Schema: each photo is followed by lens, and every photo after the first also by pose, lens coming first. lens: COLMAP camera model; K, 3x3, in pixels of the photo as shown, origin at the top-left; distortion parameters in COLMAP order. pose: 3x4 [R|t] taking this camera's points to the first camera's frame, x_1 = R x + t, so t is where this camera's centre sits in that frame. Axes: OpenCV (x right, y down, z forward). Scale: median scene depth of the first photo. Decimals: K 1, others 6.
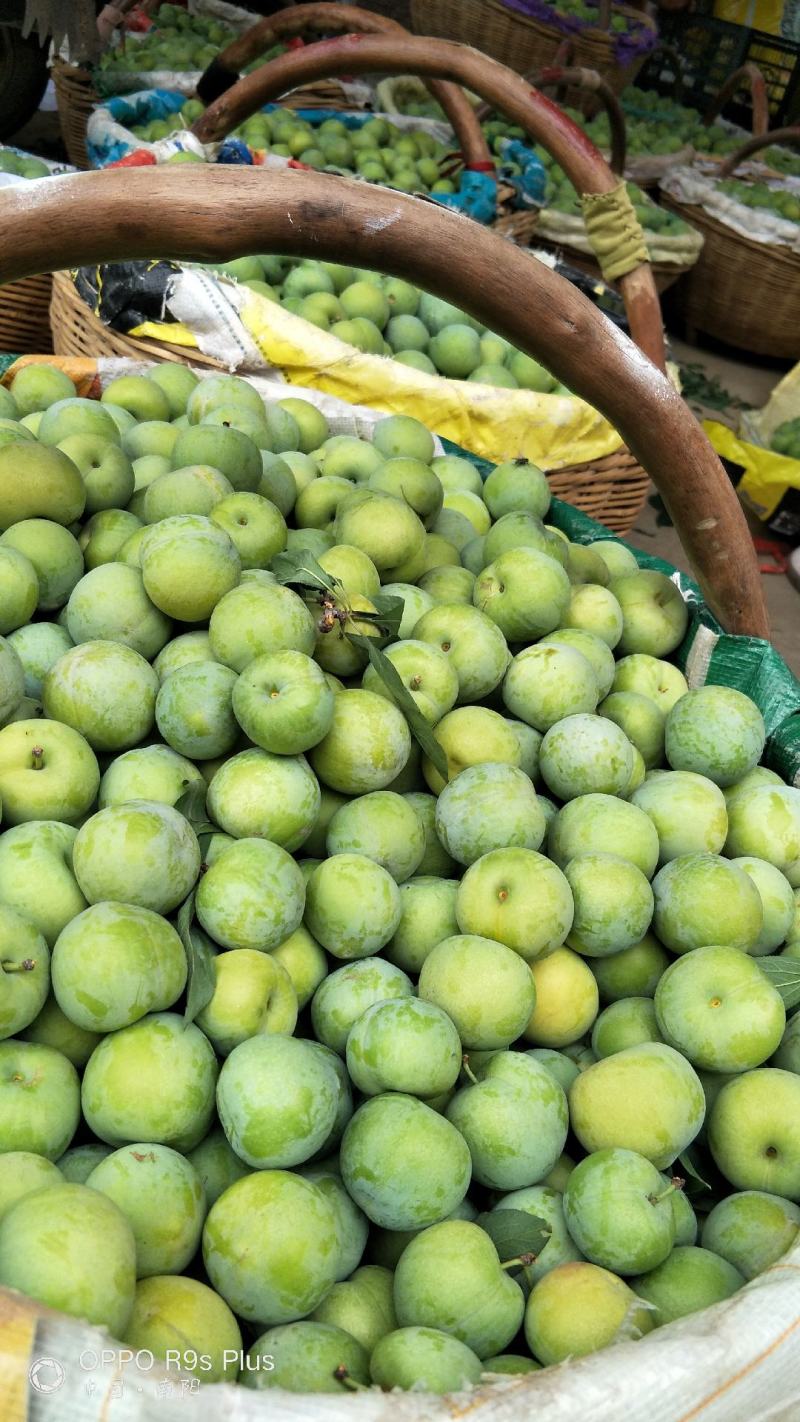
lens RADIAL K [[1156.2, 0, 400.0], [0, 1156.2, 711.0], [0, 0, 1]] dist [0.188734, -0.684315]
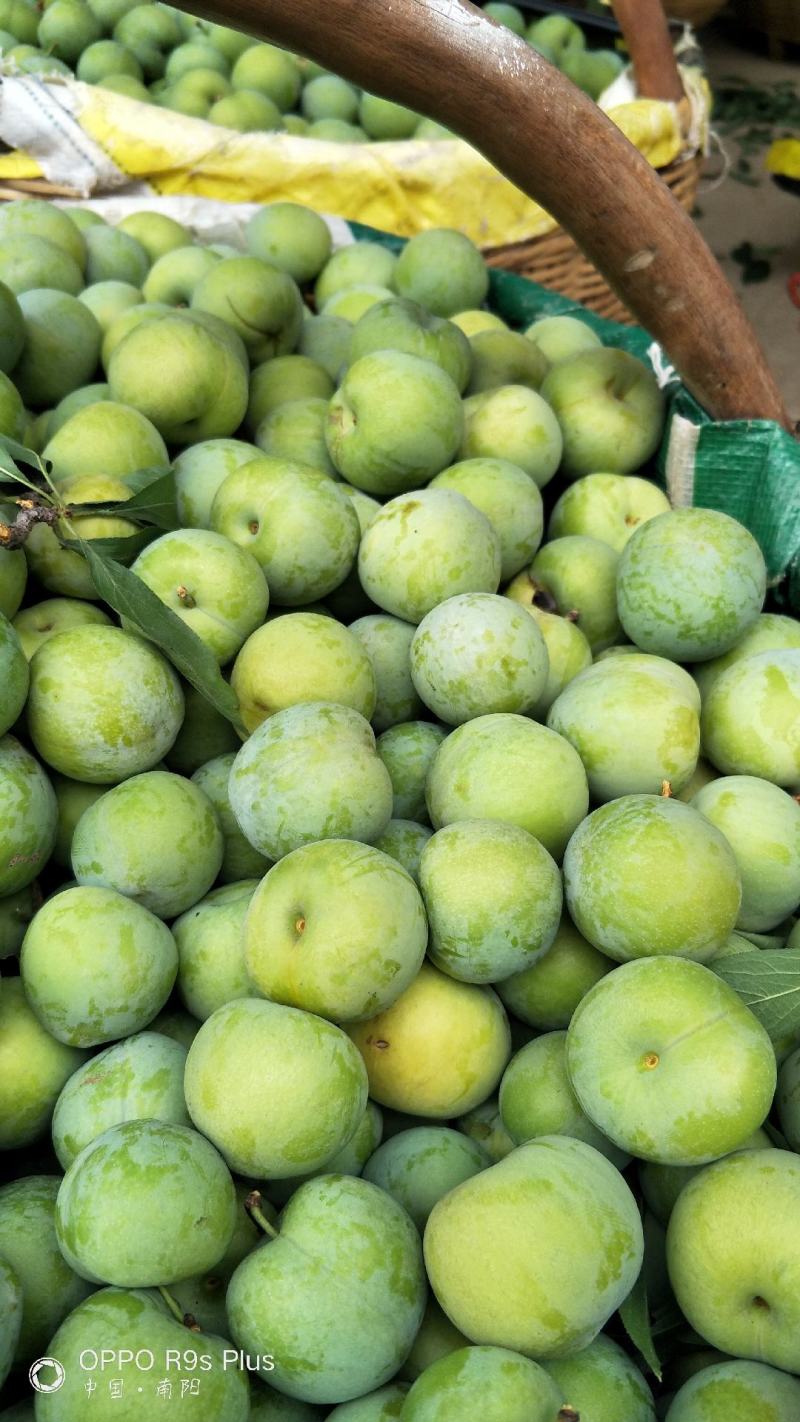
lens RADIAL K [[1174.3, 0, 400.0], [0, 1174.3, 711.0], [0, 0, 1]] dist [0.067190, -0.173128]
pose [[0.975437, -0.155984, -0.155535, 0.213296], [0.175486, 0.977057, 0.120682, -0.019284], [0.133142, -0.145012, 0.980431, 0.327125]]
